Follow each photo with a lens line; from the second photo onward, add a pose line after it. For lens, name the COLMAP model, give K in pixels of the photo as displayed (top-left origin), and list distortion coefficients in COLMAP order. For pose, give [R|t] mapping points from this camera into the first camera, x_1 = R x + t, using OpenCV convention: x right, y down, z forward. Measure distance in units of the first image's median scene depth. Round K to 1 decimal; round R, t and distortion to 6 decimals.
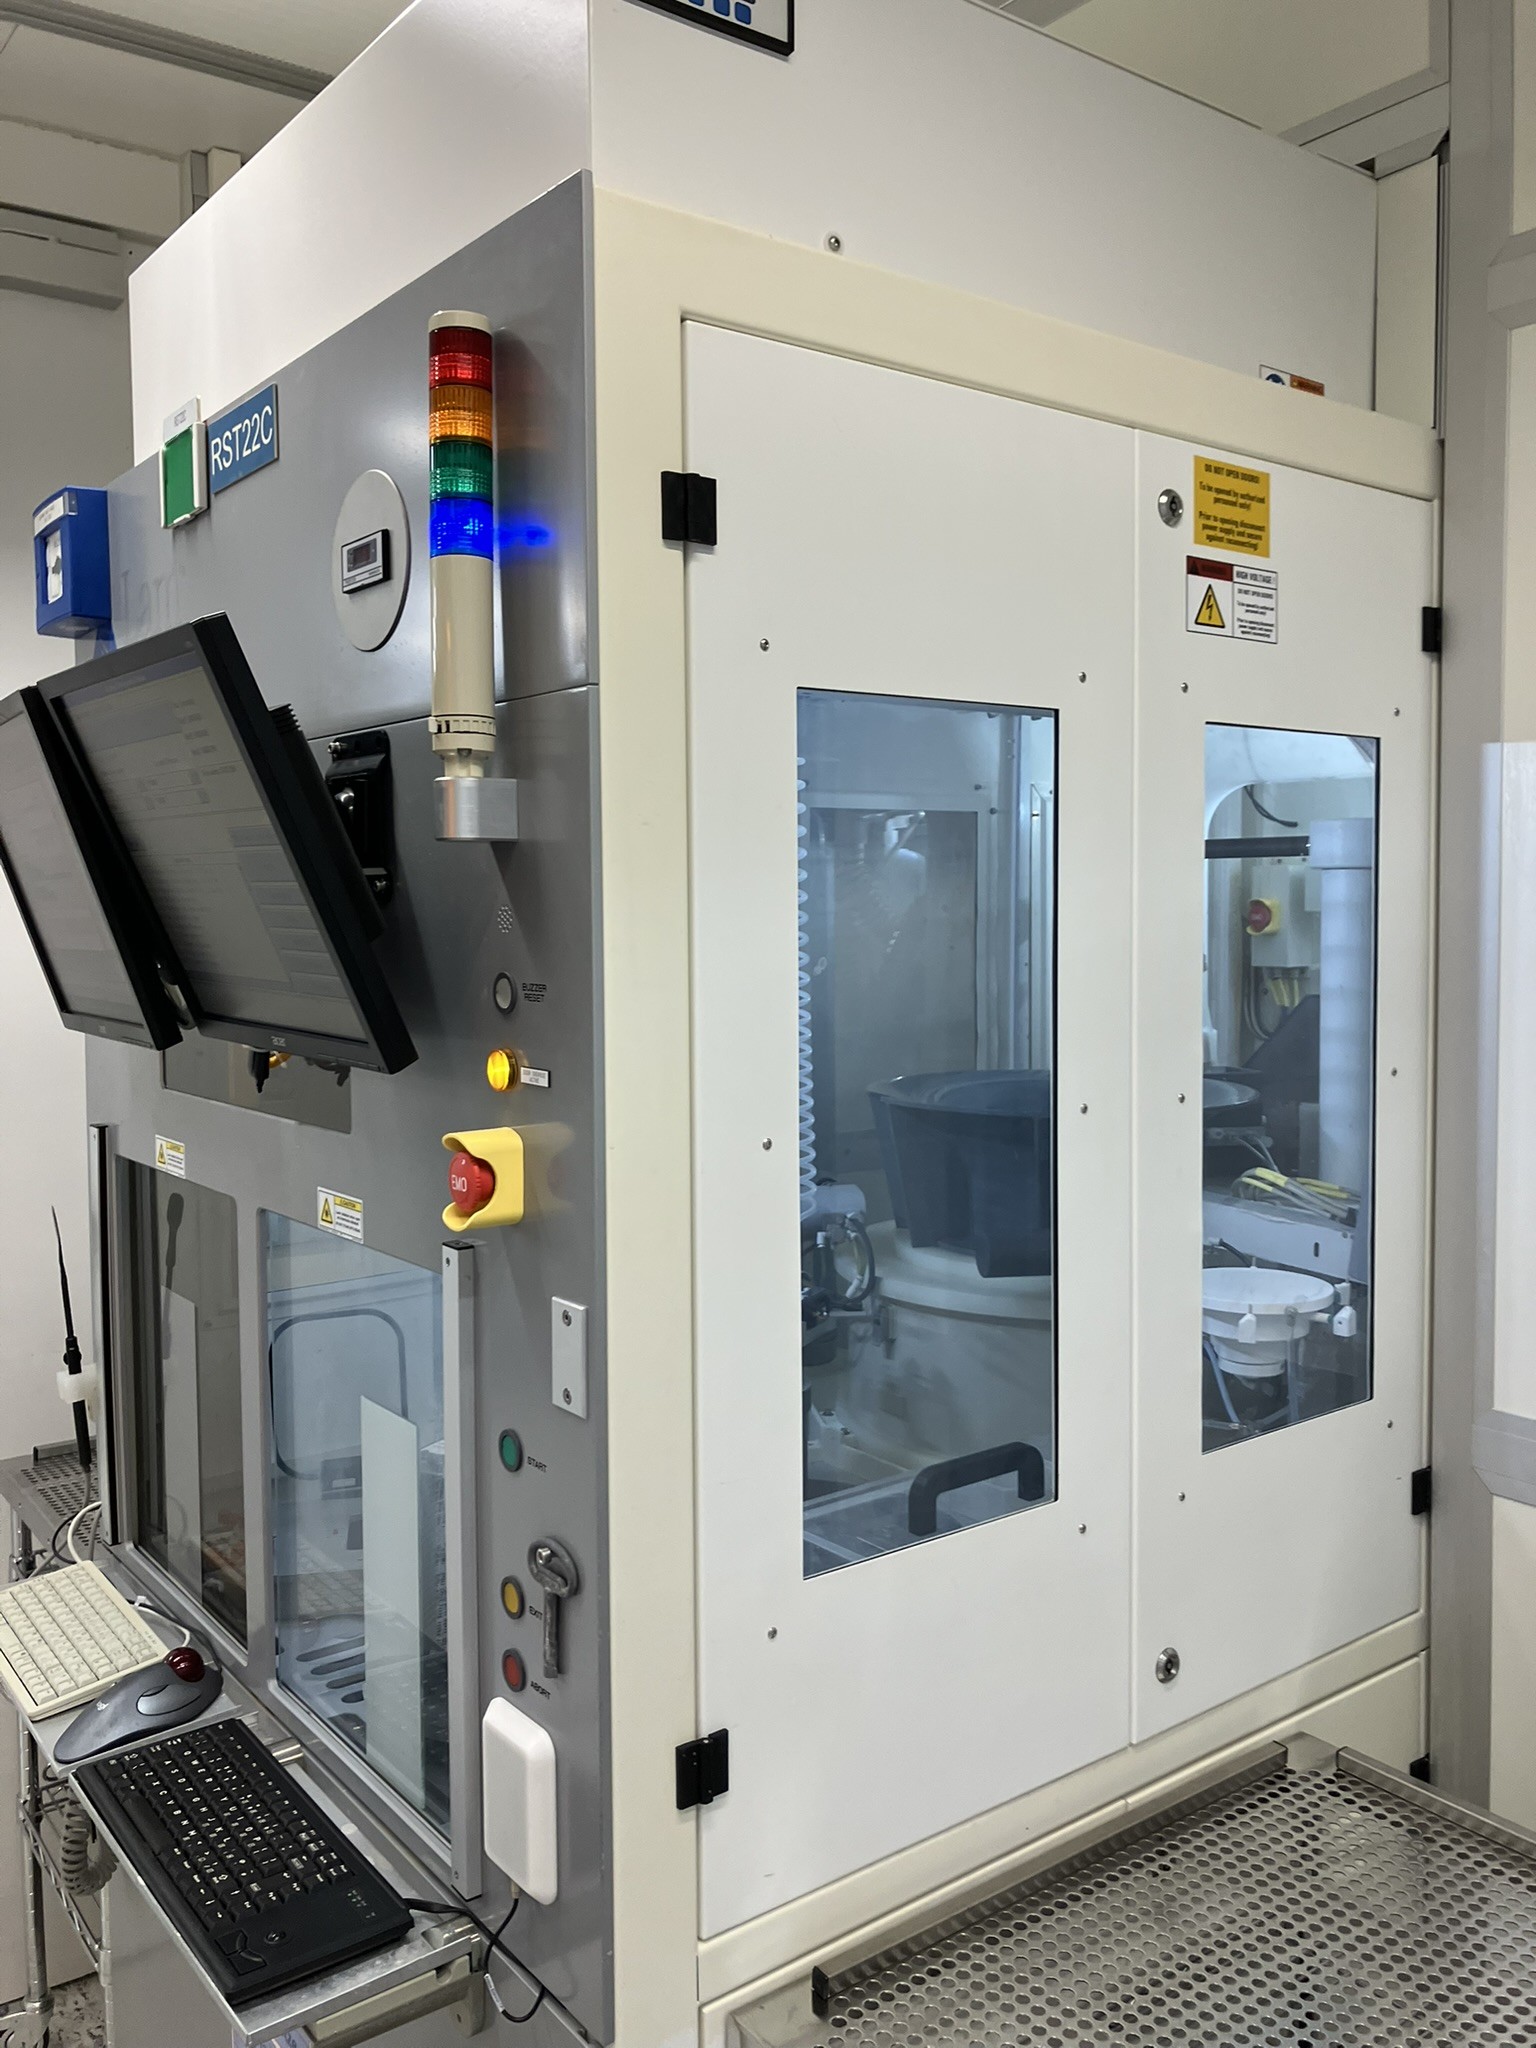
lens RADIAL K [[1710.5, 0, 765.5], [0, 1710.5, 1015.1], [0, 0, 1]] dist [0.001328, 0.008893]
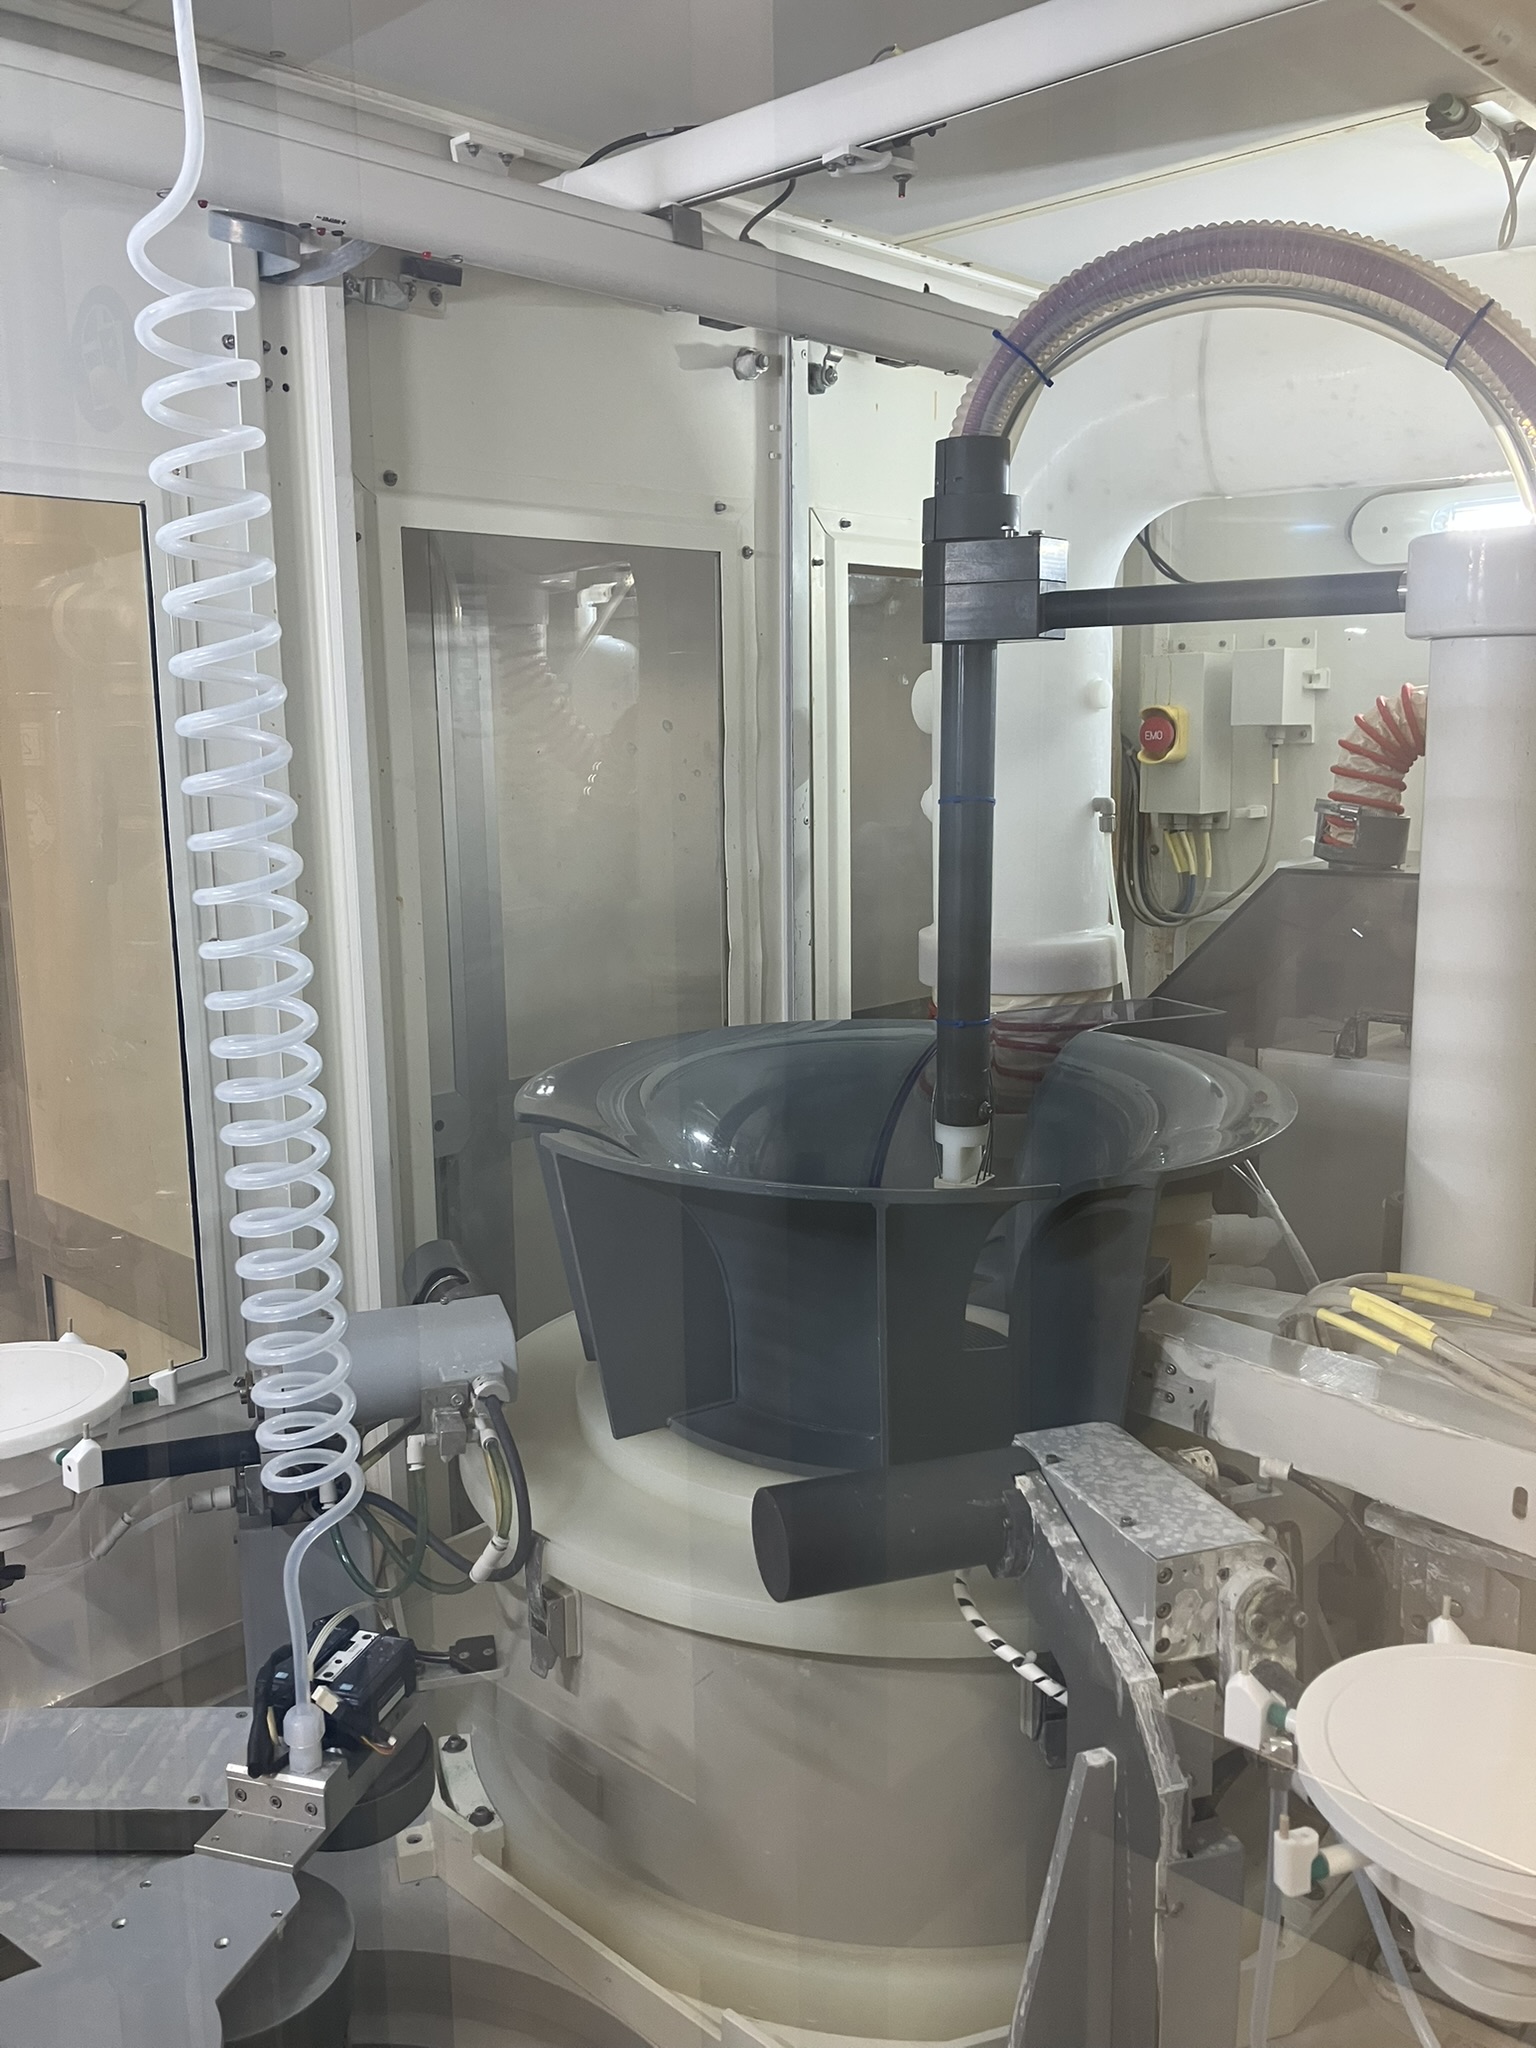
lens RADIAL K [[1710.5, 0, 765.5], [0, 1710.5, 1015.1], [0, 0, 1]] dist [0.001328, 0.008893]
pose [[0.987568, -0.034725, 0.153307, 0.046195], [0.018463, 0.994168, 0.106255, -0.026513], [-0.156103, -0.102103, 0.982449, 0.421697]]
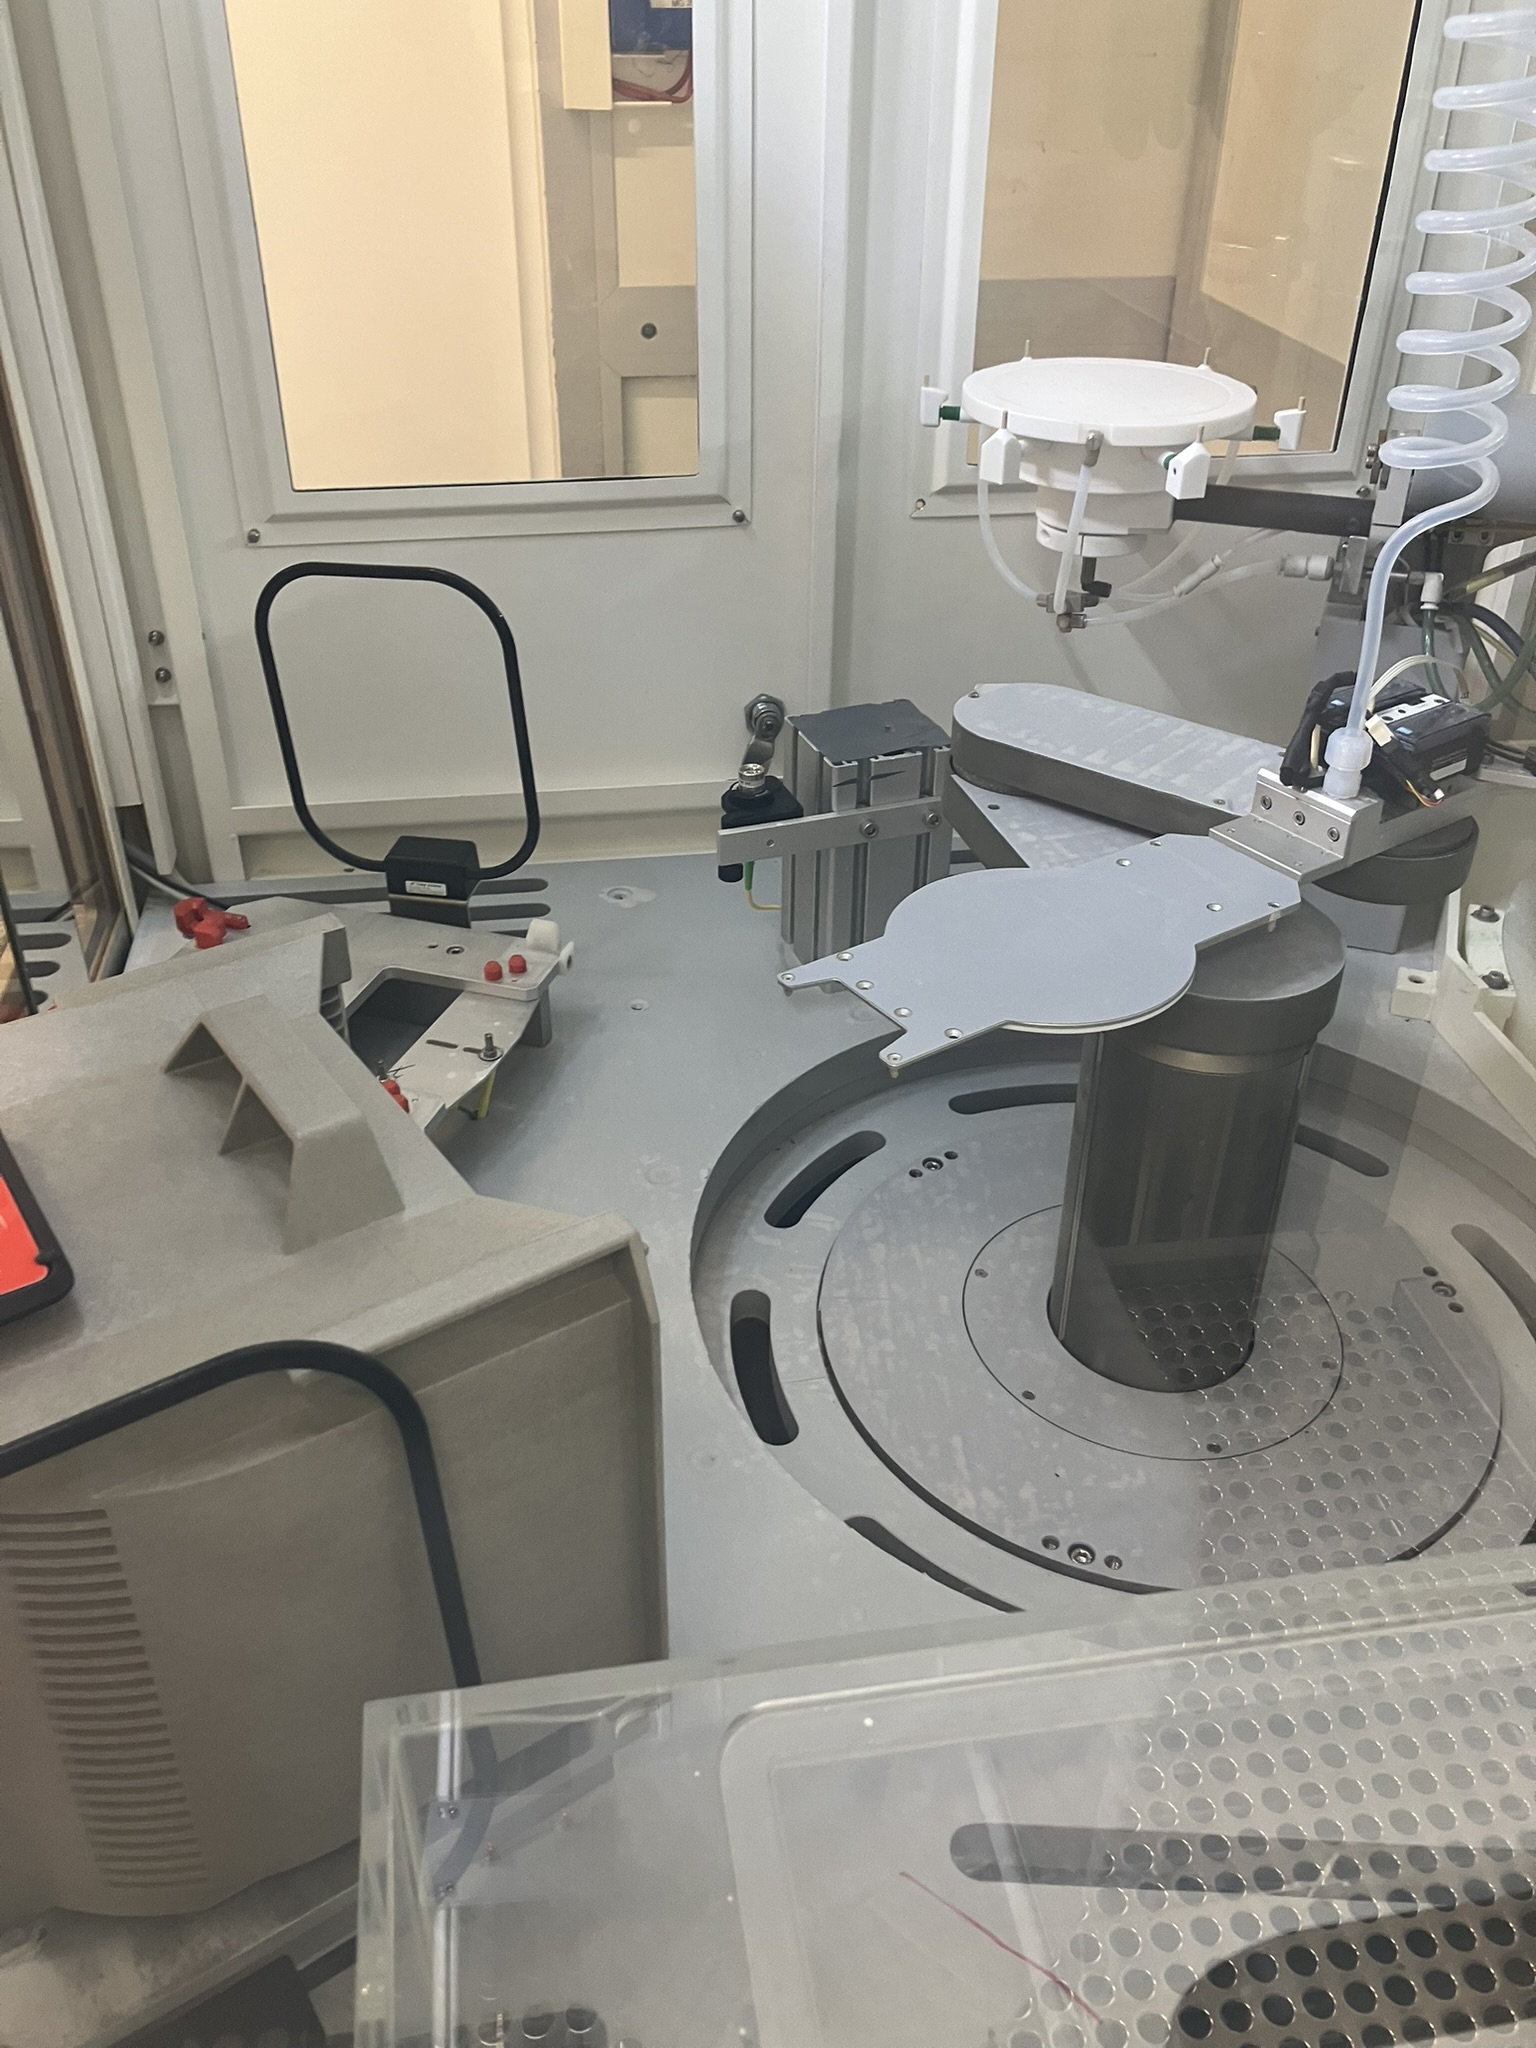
lens RADIAL K [[1710.5, 0, 765.5], [0, 1710.5, 1015.1], [0, 0, 1]] dist [0.001328, 0.008893]
pose [[0.876531, 0.268803, -0.399298, 0.046976], [-0.044480, 0.871228, 0.488860, 0.034067], [0.479286, -0.410740, 0.775614, 0.440694]]
